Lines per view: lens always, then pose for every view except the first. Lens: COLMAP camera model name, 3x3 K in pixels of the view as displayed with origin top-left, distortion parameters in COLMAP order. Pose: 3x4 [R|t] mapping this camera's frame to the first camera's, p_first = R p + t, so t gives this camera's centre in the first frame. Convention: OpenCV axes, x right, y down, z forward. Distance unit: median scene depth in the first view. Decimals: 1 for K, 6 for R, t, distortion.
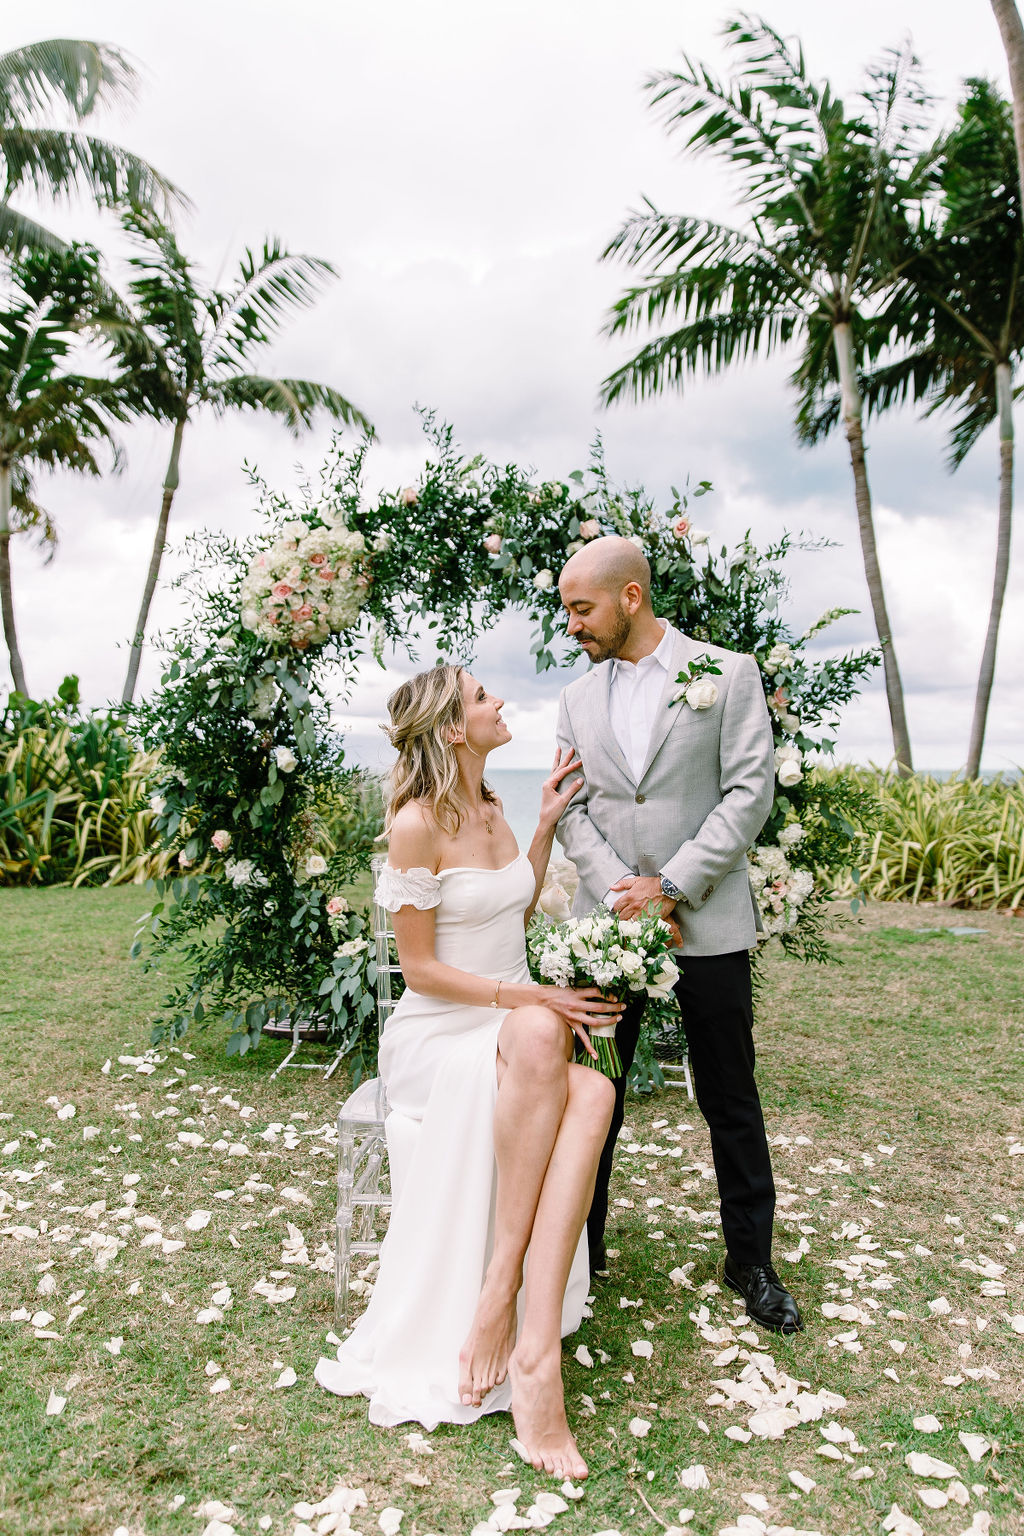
lens RADIAL K [[1175.0, 0, 512.0], [0, 1175.0, 768.0], [0, 0, 1]] dist [0.001522, -0.000111]
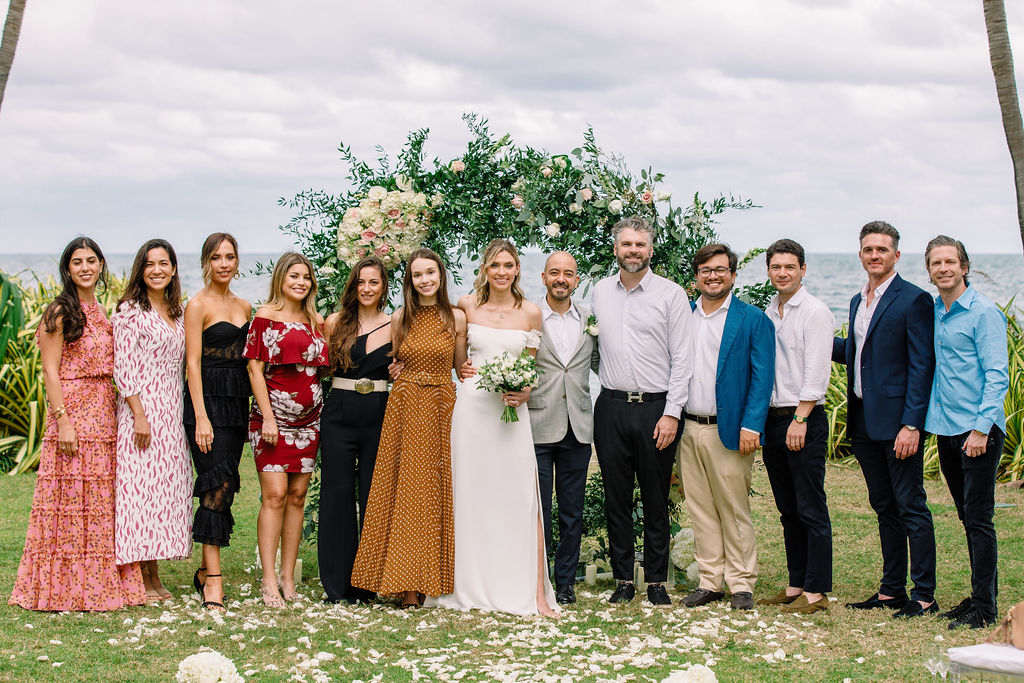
lens RADIAL K [[2516.7, 0, 512.0], [0, 2516.7, 341.5], [0, 0, 1]] dist [-0.032994, 0.022741]
pose [[0.999976, -0.003228, 0.006067, -0.041253], [0.003048, 0.999559, 0.029536, -0.110925], [-0.006159, -0.029517, 0.999545, -2.016039]]
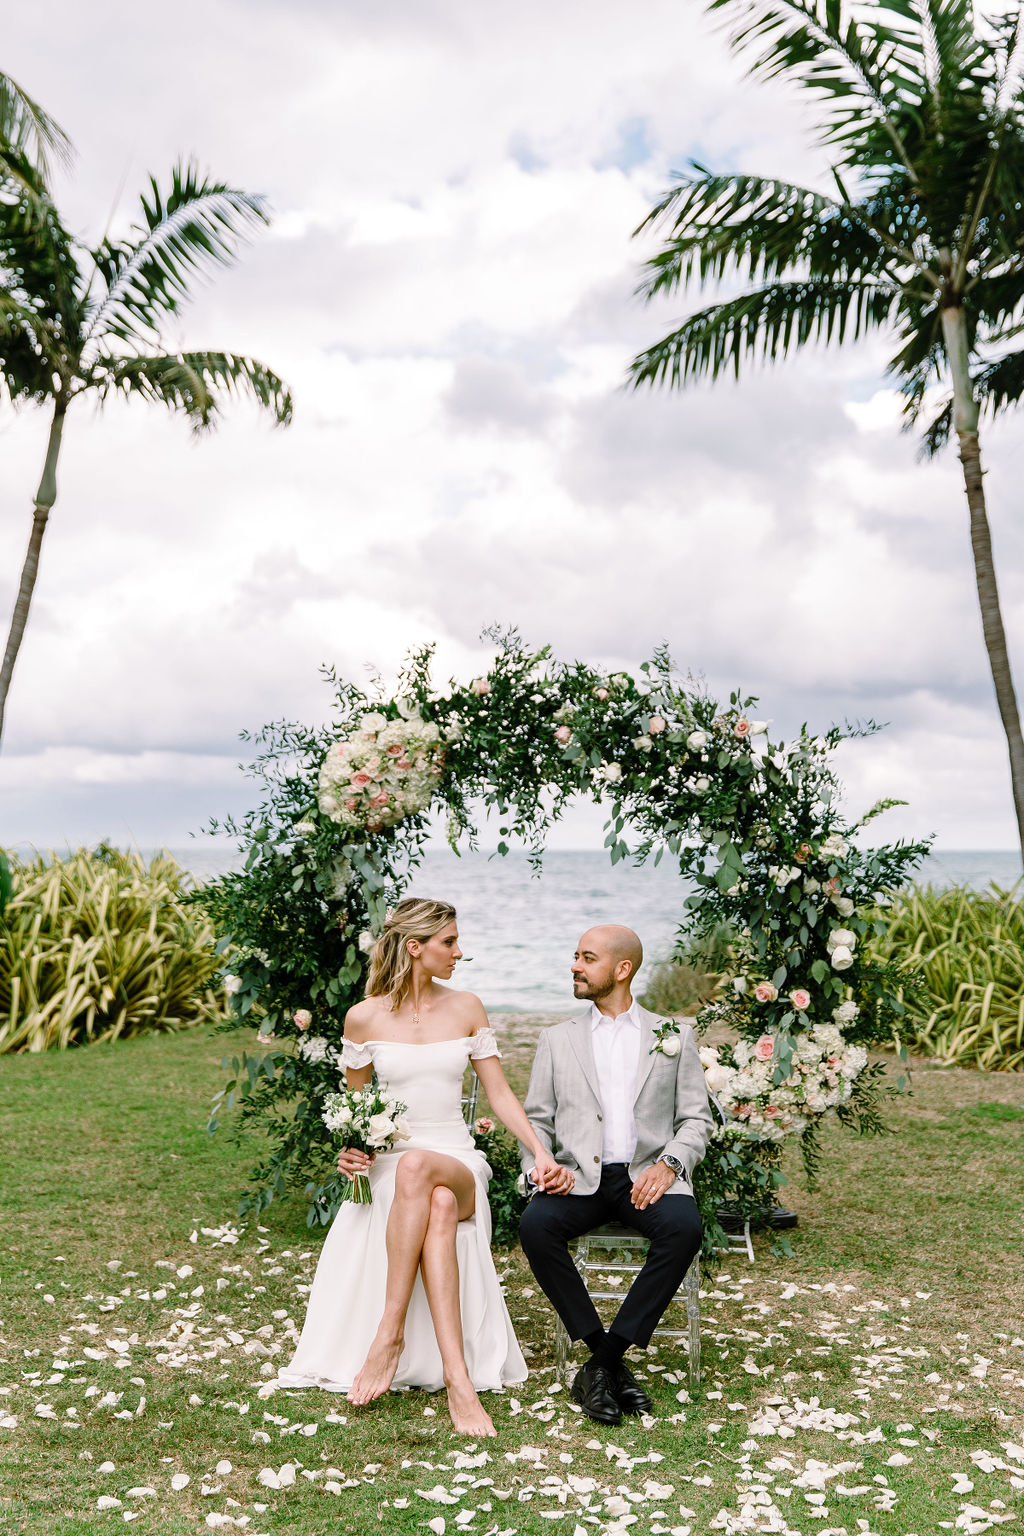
lens RADIAL K [[1909.2, 0, 511.2], [0, 1909.2, 829.1], [0, 0, 1]] dist [-0.008306, 0.012098]
pose [[0.999758, -0.000700, 0.021989, -0.098299], [0.000952, 0.999934, -0.011434, -0.086439], [-0.021979, 0.011452, 0.999693, -0.692735]]
